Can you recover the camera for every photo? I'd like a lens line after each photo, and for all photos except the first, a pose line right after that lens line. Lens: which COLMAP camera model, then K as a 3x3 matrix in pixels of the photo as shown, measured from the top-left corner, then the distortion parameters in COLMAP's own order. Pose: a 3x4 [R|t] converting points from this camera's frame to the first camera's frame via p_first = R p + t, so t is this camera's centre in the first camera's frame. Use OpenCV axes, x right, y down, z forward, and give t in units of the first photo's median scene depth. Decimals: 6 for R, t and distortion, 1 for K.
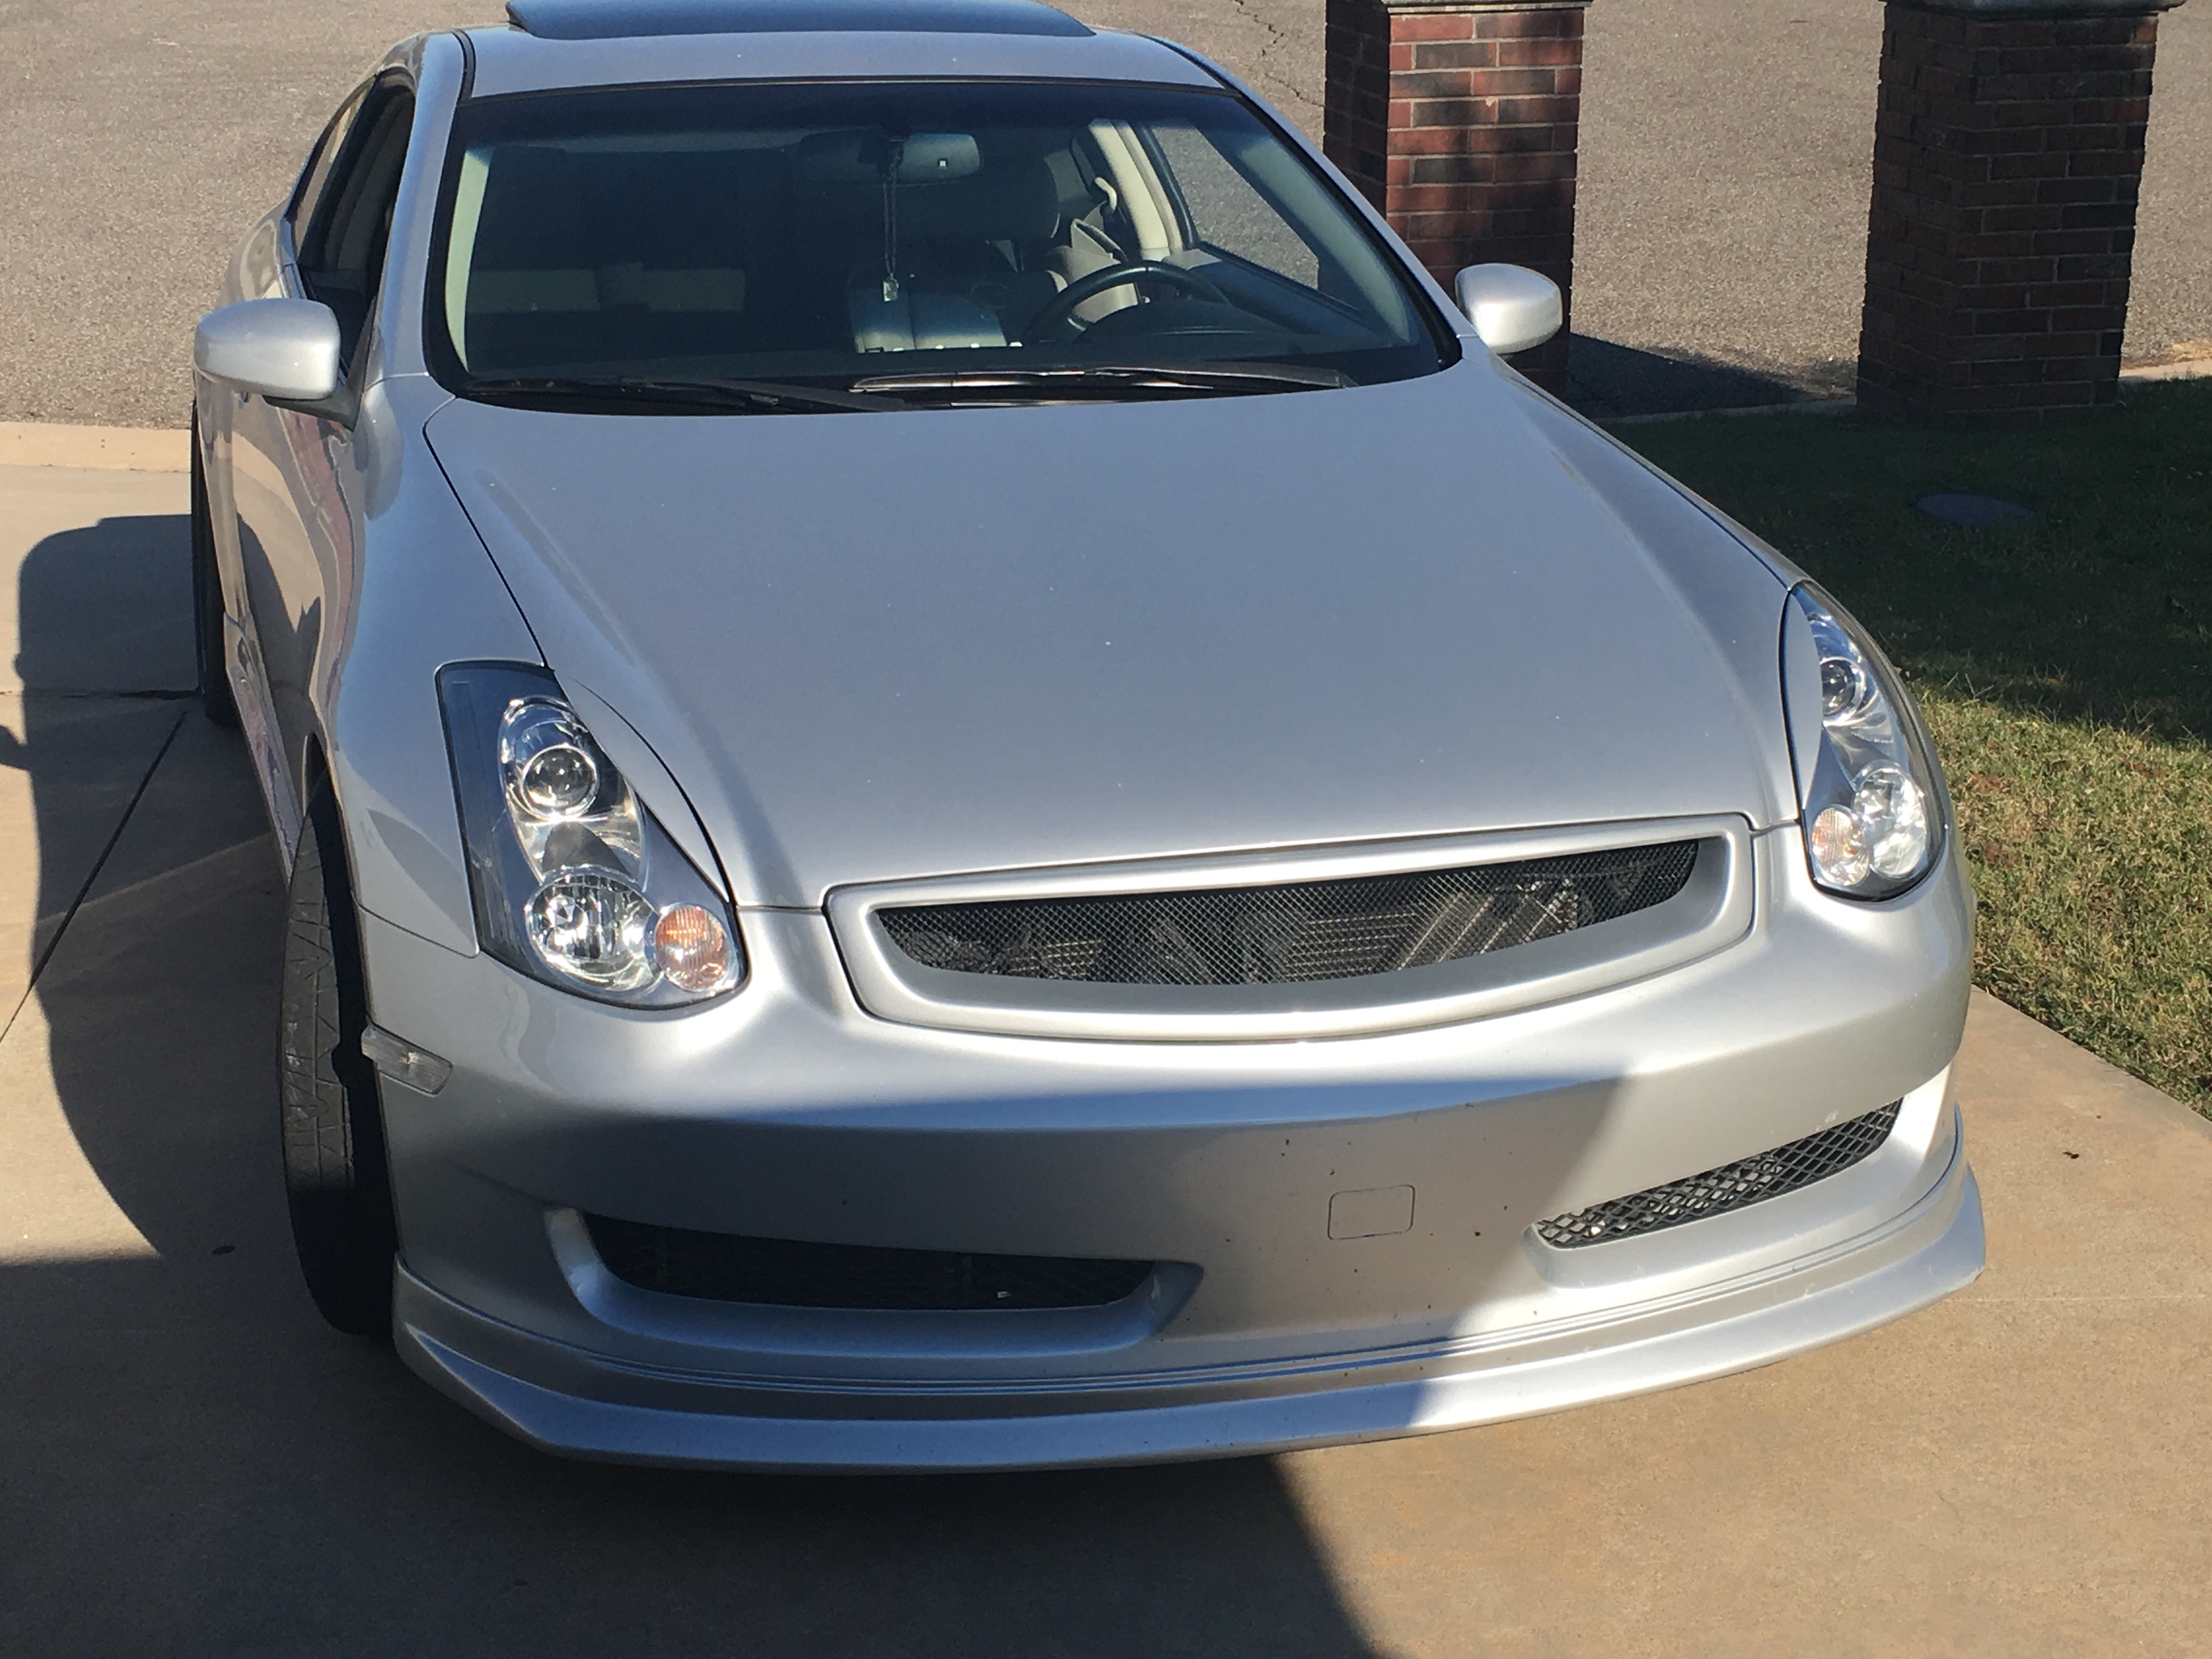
lens RADIAL K [[3361.4, 0, 1106.0], [0, 3361.4, 829.5], [0, 0, 1]] dist [-0.000994, -0.002757]
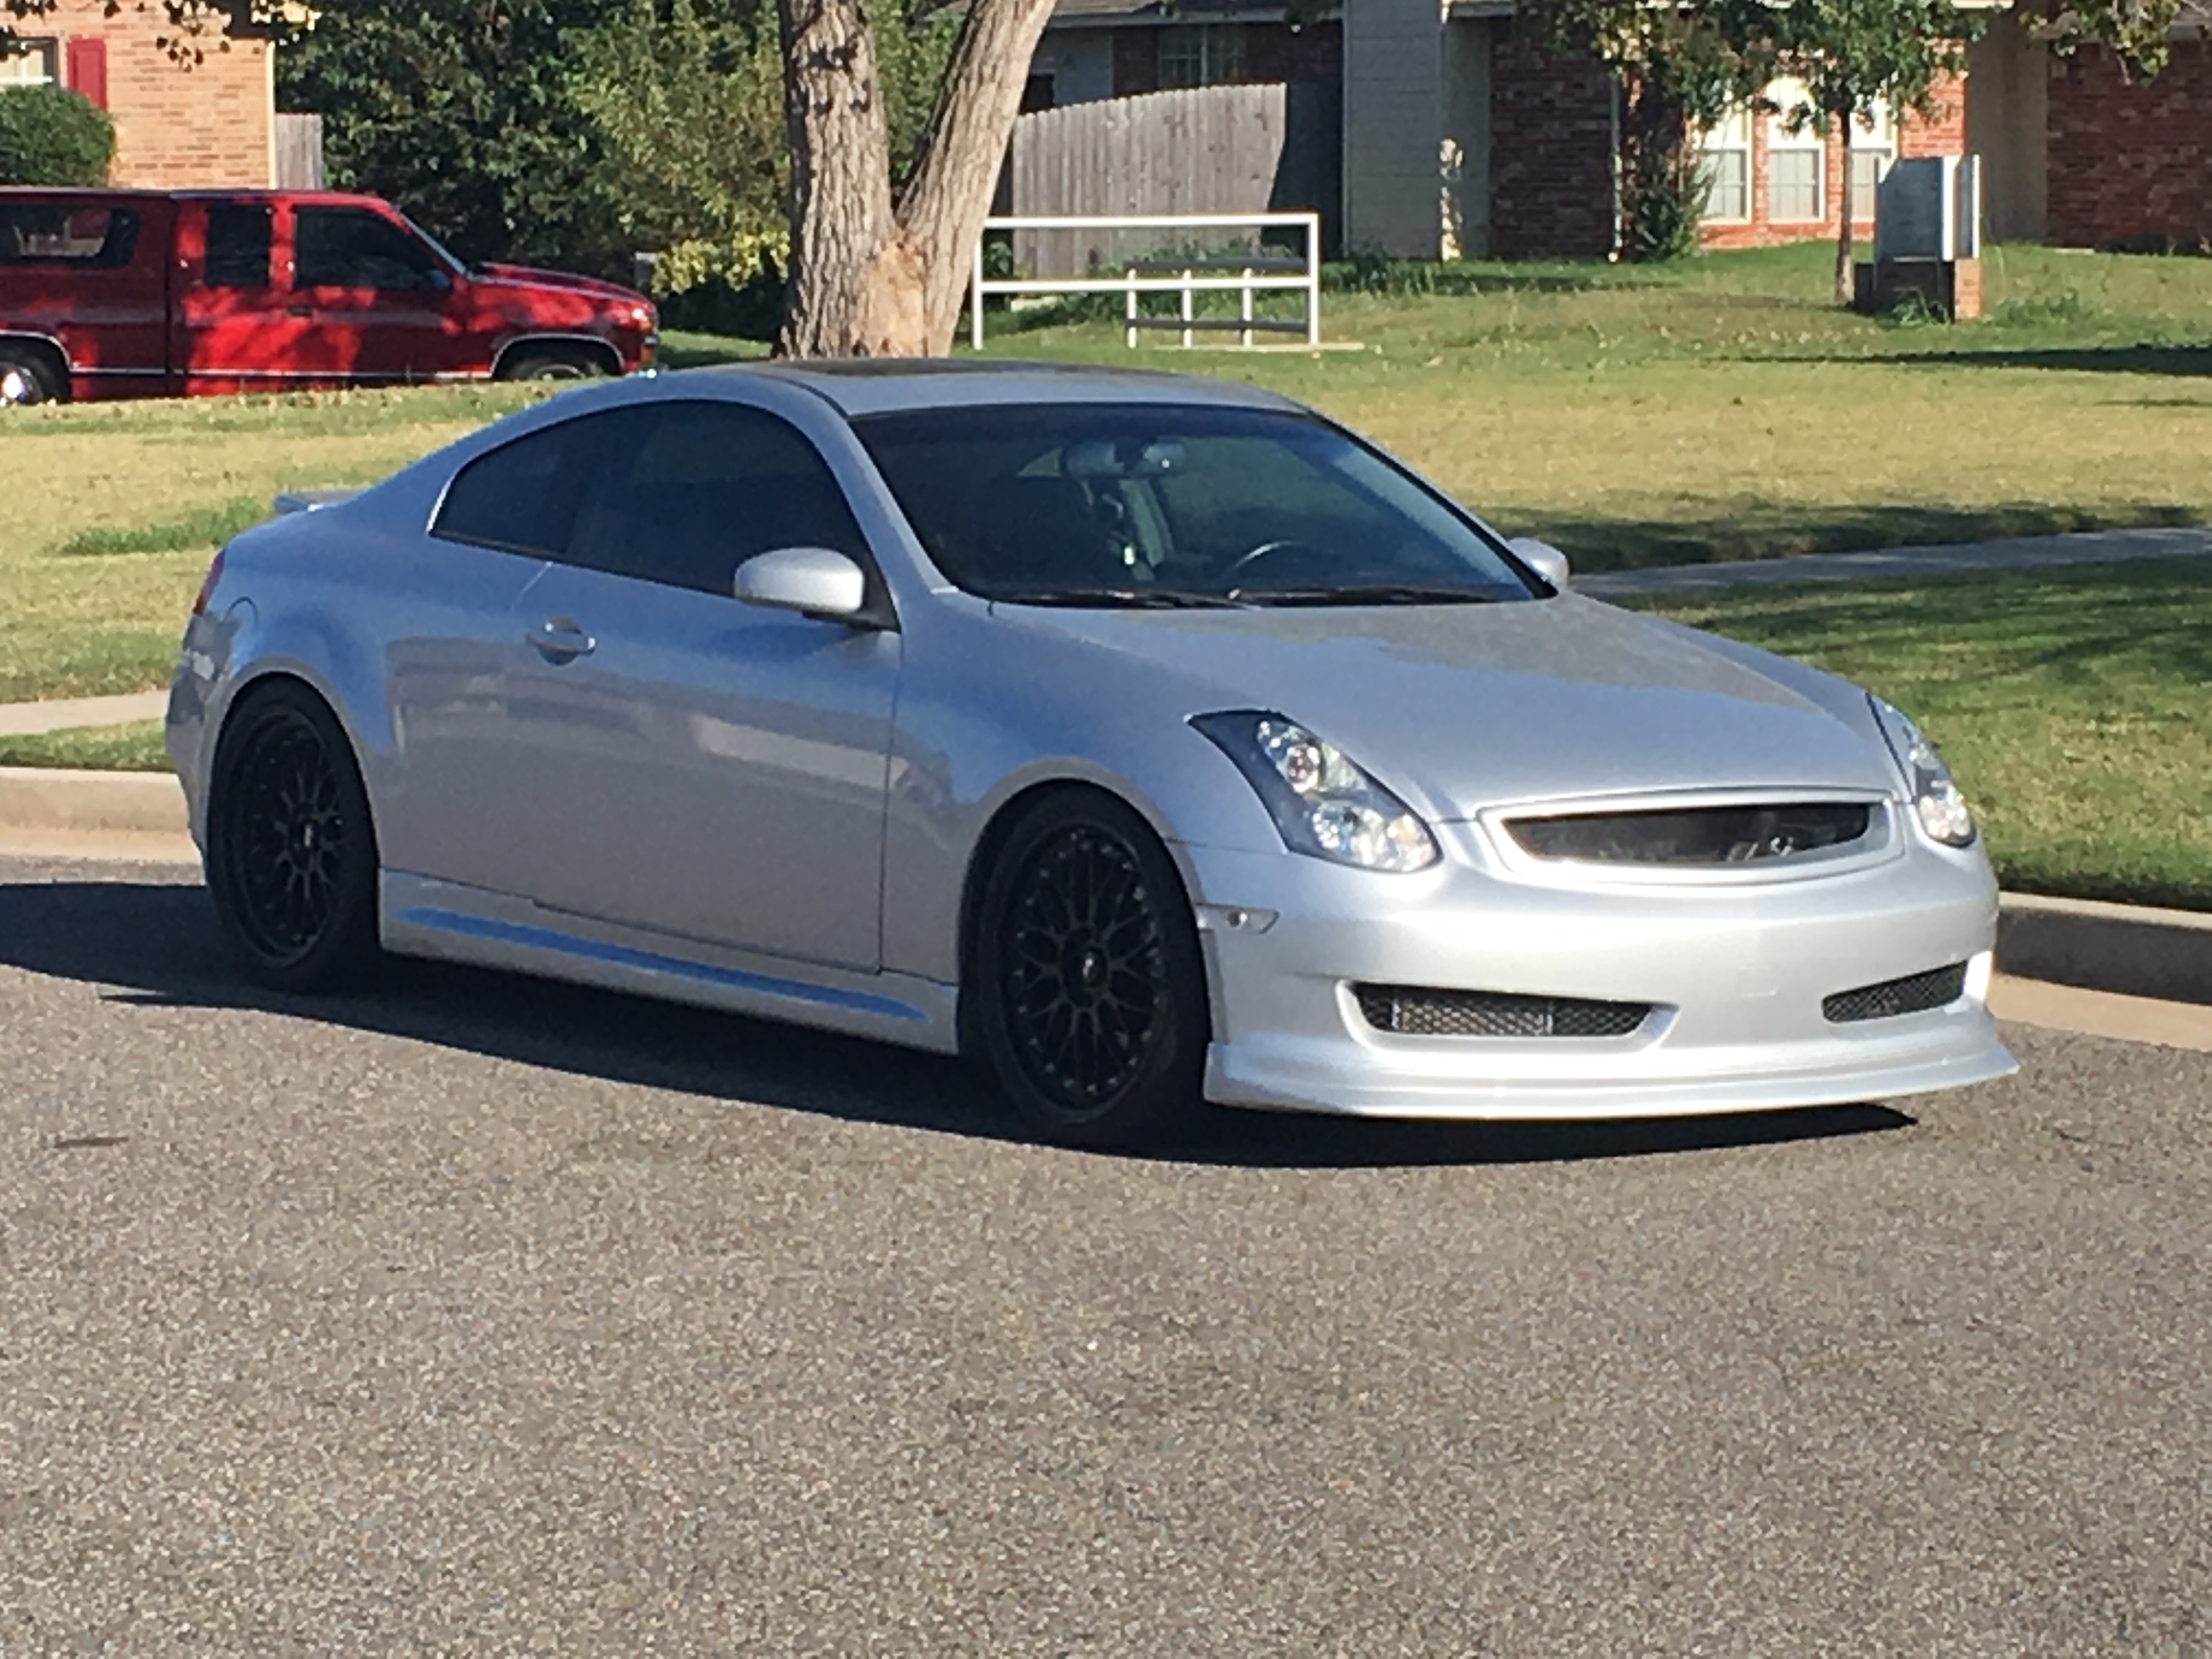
lens RADIAL K [[7474.5, 0, 1106.0], [0, 7474.5, 829.5], [0, 0, 1]] dist [0.024791, 0.174413]
pose [[0.942933, -0.016910, 0.332552, -1.462593], [0.080944, 0.980393, -0.179661, 0.668773], [-0.322994, 0.196326, 0.925814, -2.417553]]
